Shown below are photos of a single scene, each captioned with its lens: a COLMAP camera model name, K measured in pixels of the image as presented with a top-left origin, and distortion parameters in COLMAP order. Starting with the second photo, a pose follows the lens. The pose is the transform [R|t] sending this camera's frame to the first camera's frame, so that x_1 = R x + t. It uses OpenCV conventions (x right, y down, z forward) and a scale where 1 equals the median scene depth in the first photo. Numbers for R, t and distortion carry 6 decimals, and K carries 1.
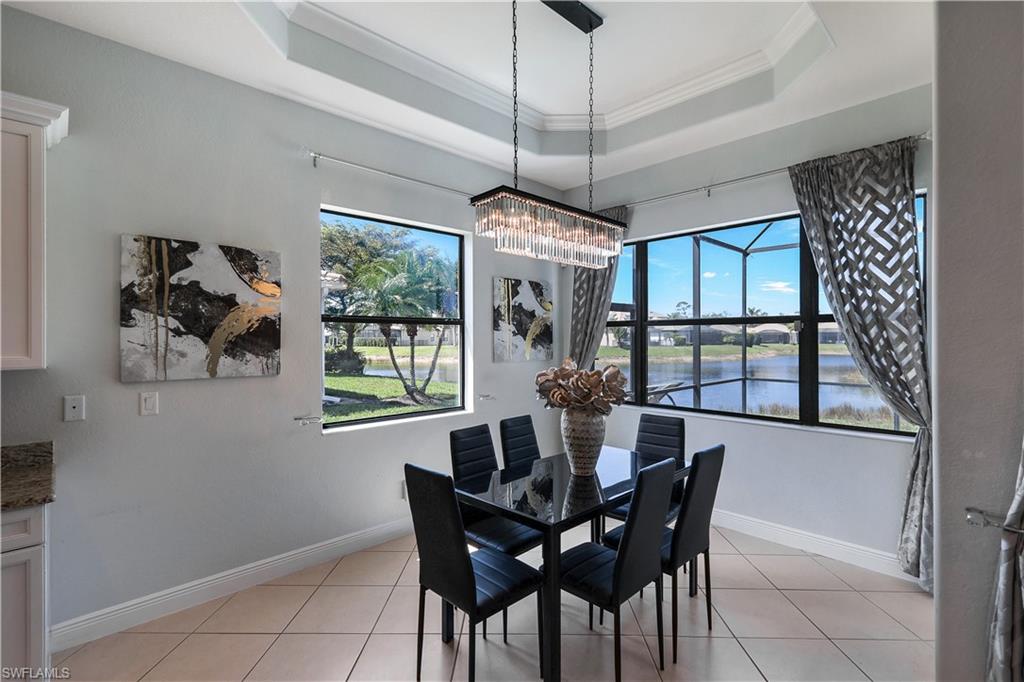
lens RADIAL K [[480.1, 0, 505.7], [0, 480.1, 338.8], [0, 0, 1]] dist [0.006218, 0.001370]
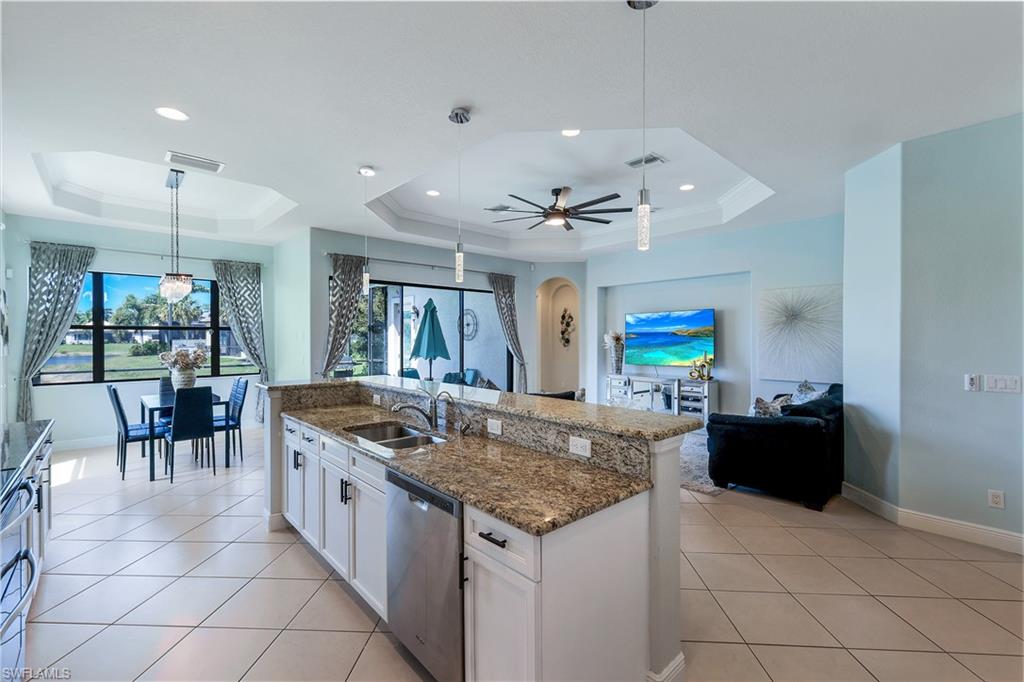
lens RADIAL K [[445.0, 0, 512.5], [0, 445.0, 338.0], [0, 0, 1]] dist [0.000433, 0.000145]
pose [[0.024047, 0.000385, 0.999711, -1.545322], [0.003465, 0.999994, -0.000469, 0.008432], [-0.999705, 0.003475, 0.024046, -0.458838]]
